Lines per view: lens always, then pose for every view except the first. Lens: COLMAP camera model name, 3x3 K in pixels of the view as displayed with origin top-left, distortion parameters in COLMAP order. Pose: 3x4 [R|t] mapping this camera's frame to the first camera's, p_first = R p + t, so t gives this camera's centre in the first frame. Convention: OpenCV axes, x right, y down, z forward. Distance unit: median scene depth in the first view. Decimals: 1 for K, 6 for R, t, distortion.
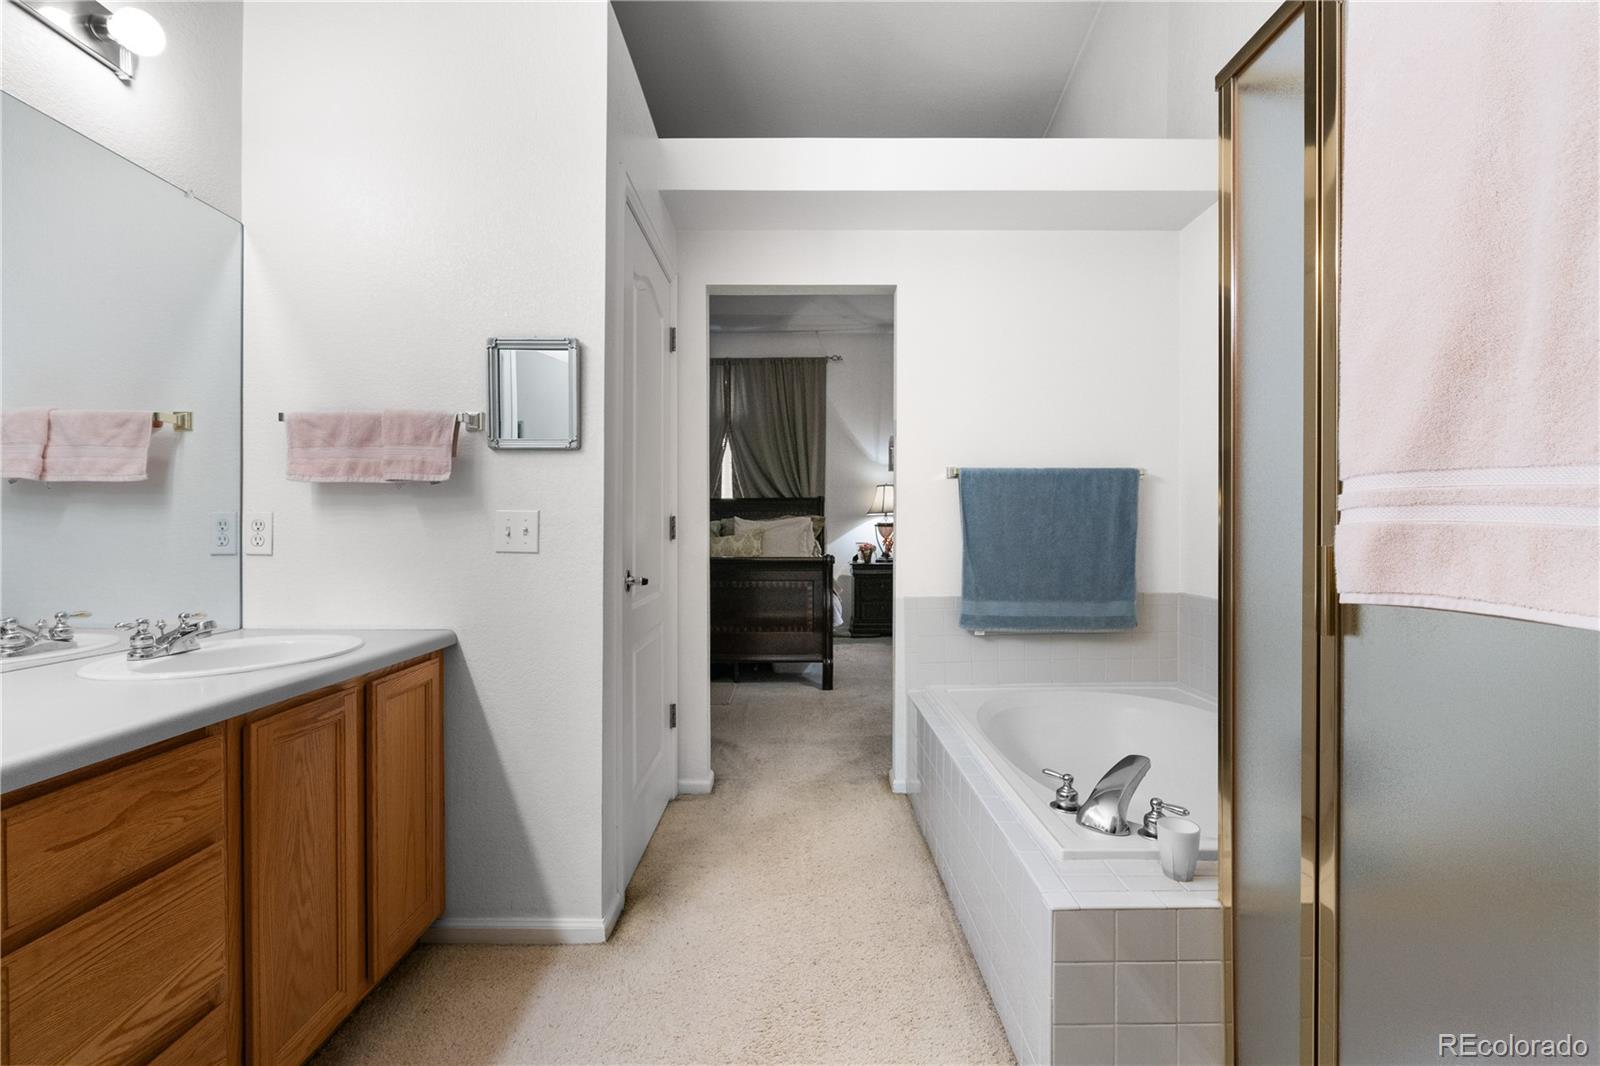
lens RADIAL K [[728.6, 0, 801.2], [0, 728.6, 535.5], [0, 0, 1]] dist [-0.008991, 0.003441]
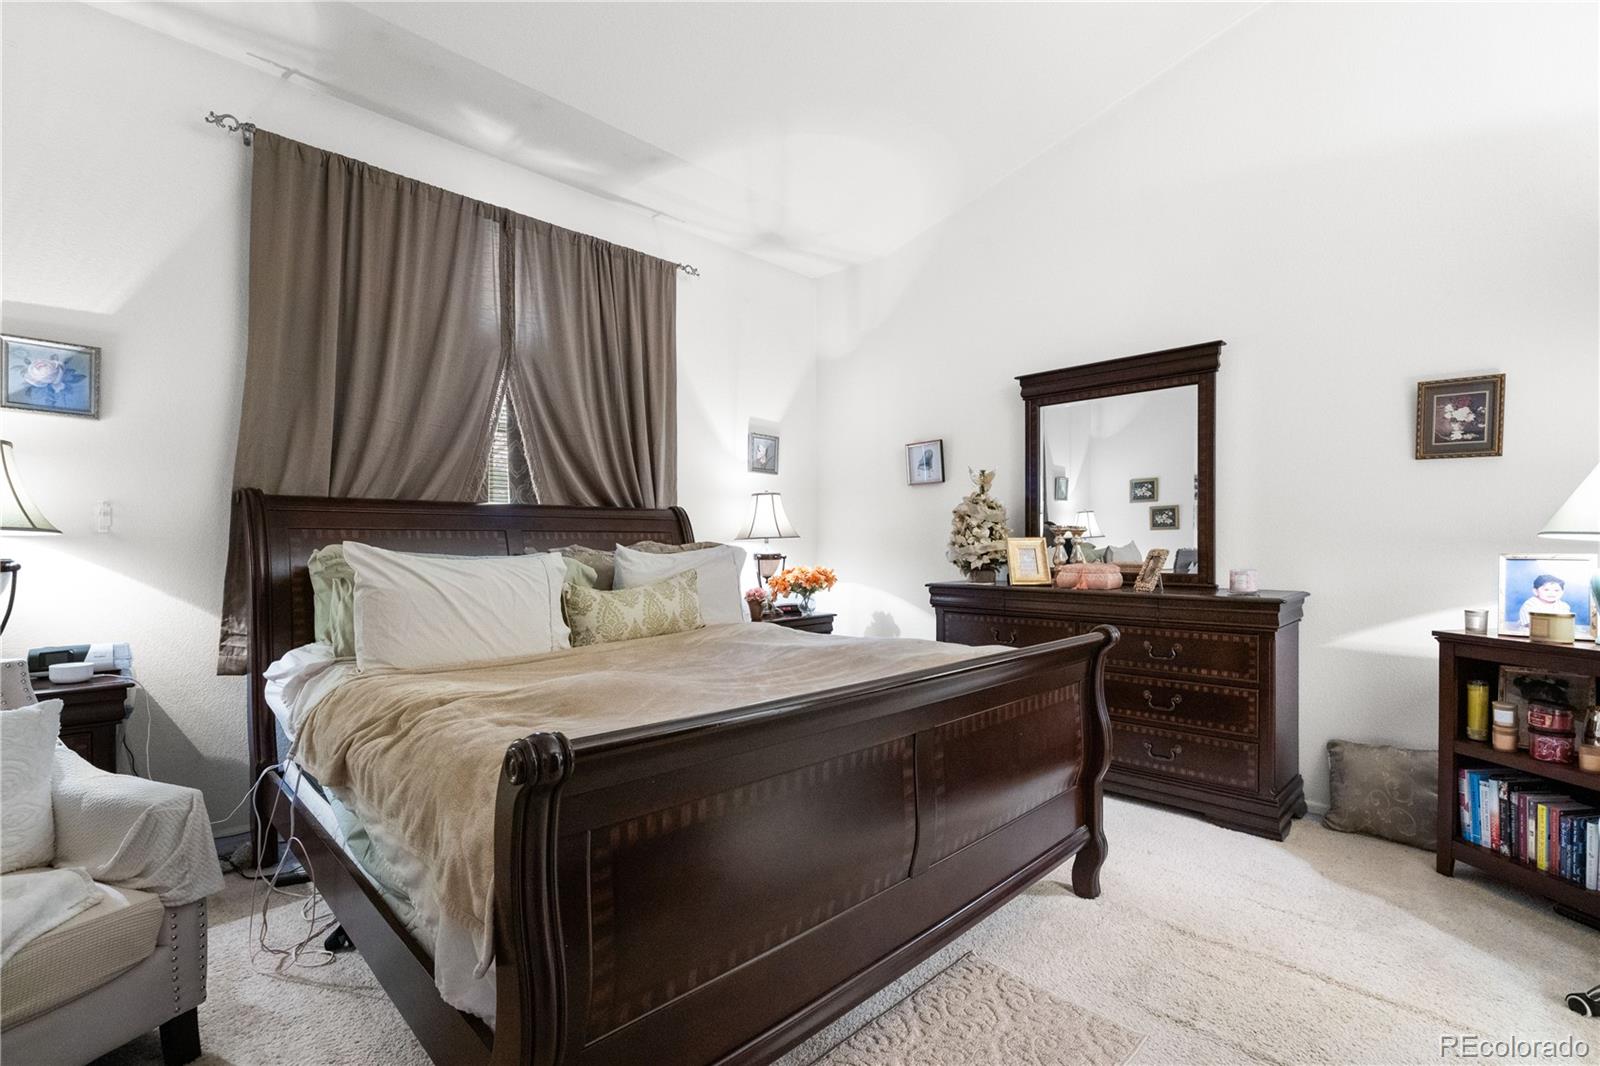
lens RADIAL K [[728.6, 0, 832.8], [0, 728.6, 544.5], [0, 0, 1]] dist [-0.008991, 0.003441]
pose [[0.724206, 0.002188, 0.689580, -0.274368], [0.004646, 0.999957, -0.008052, -0.019896], [-0.689568, 0.009034, 0.724165, 0.508924]]
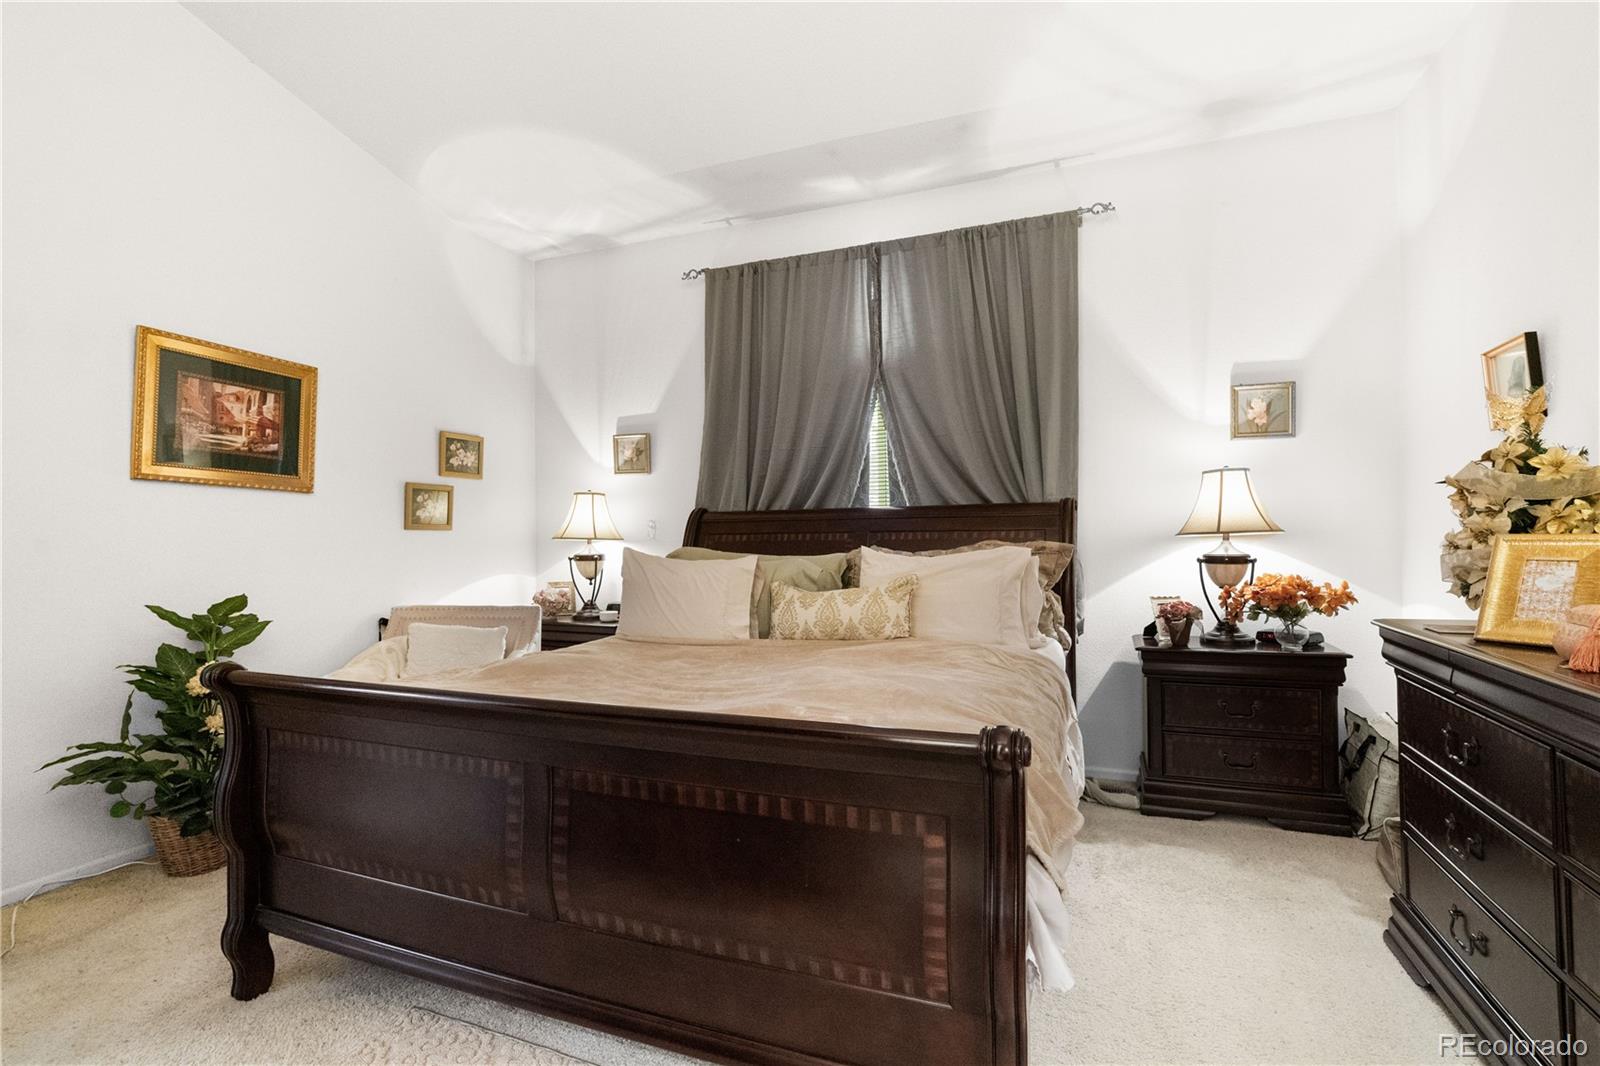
lens RADIAL K [[728.6, 0, 786.4], [0, 728.6, 526.0], [0, 0, 1]] dist [-0.008991, 0.003441]
pose [[0.916862, -0.013052, -0.398990, 0.048051], [0.005783, 0.999795, -0.019417, -0.027839], [0.399162, 0.015495, 0.916750, 0.490058]]
